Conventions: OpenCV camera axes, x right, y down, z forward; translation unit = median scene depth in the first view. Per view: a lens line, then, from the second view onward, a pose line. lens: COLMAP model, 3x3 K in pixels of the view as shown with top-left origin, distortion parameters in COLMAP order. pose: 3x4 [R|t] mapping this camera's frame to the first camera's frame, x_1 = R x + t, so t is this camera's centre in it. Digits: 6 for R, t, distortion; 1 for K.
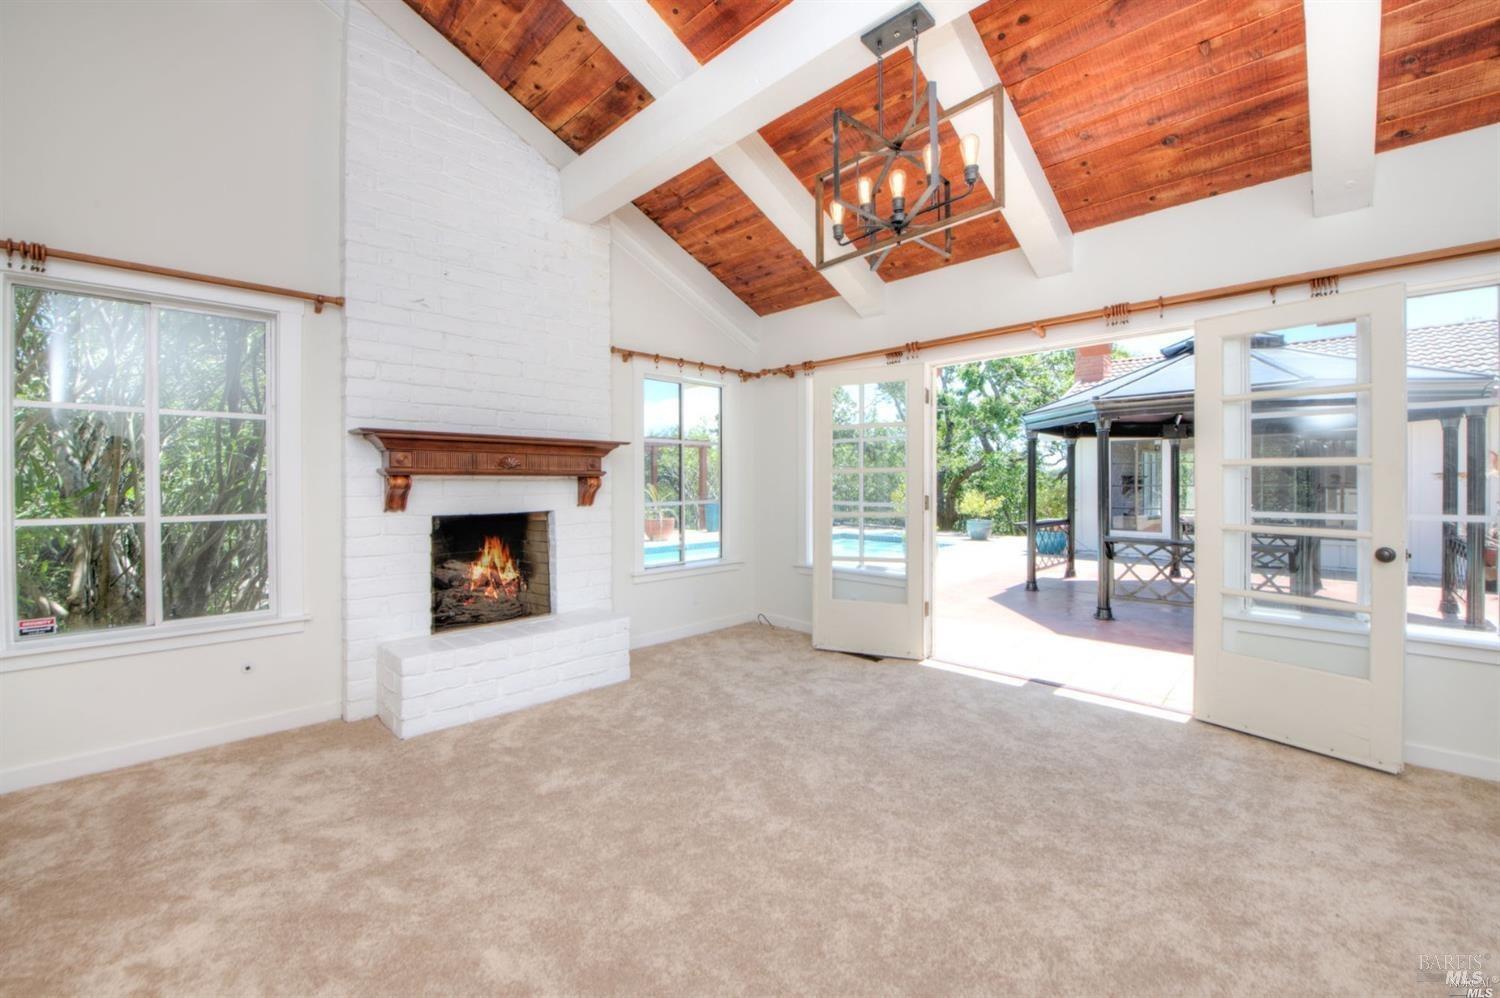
lens RADIAL K [[594.7, 0, 754.8], [0, 594.7, 484.0], [0, 0, 1]] dist [-0.015135, -0.002712]
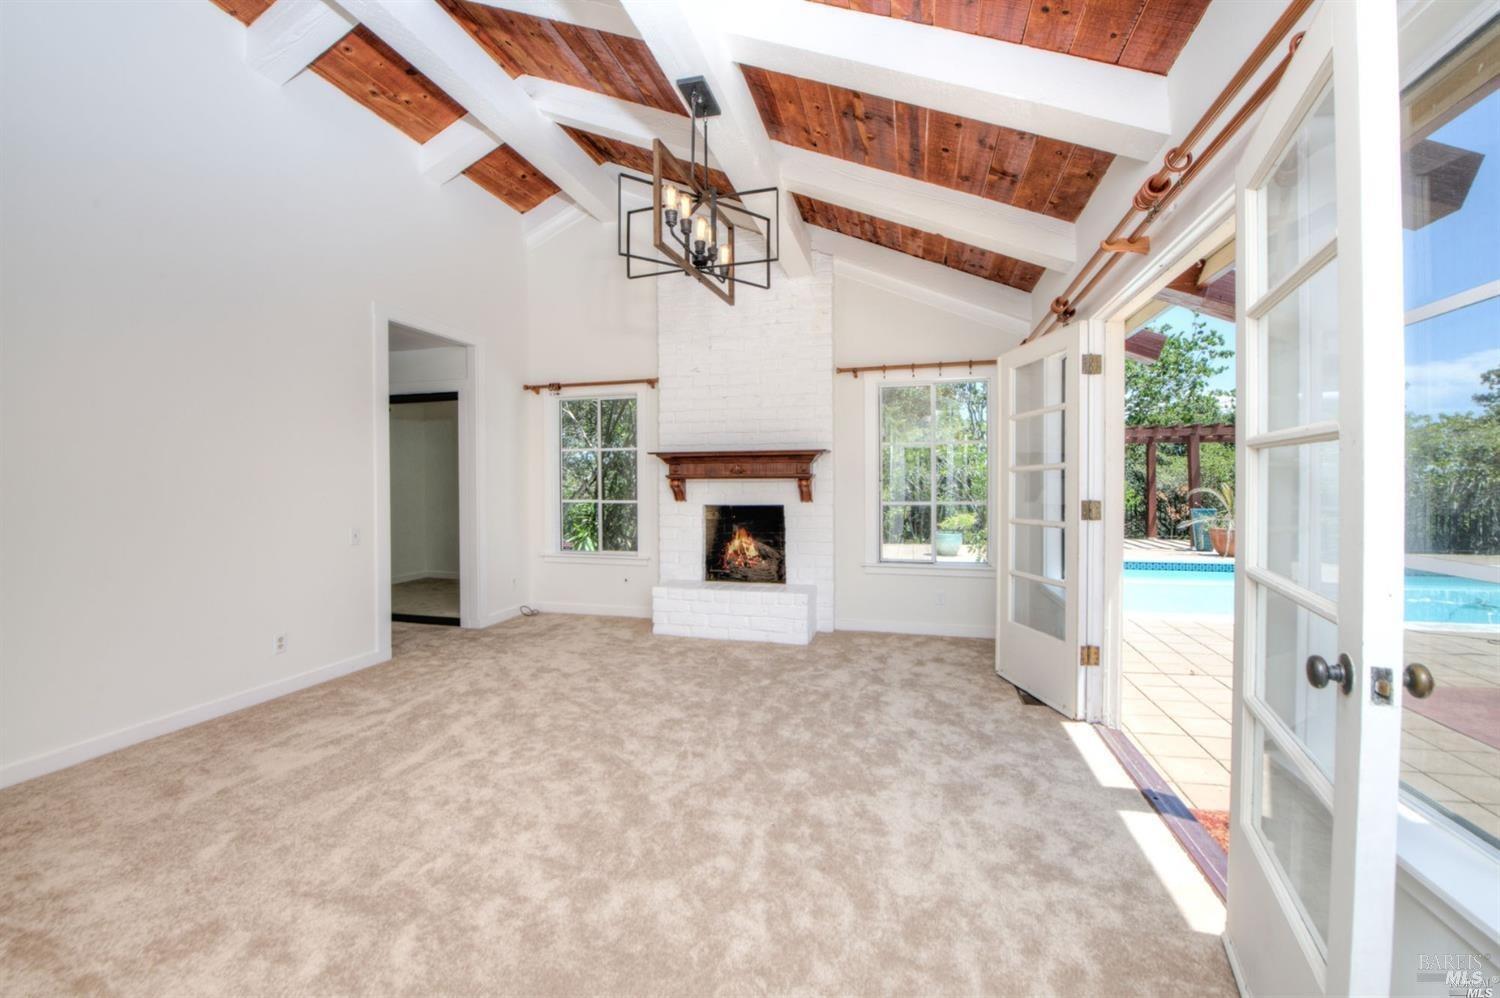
lens RADIAL K [[594.7, 0, 754.8], [0, 594.7, 484.0], [0, 0, 1]] dist [-0.015135, -0.002712]
pose [[0.497414, -0.000236, -0.867513, 0.827861], [-0.000227, 1.000000, -0.000403, -0.000821], [0.867513, 0.000398, 0.497414, 0.319679]]
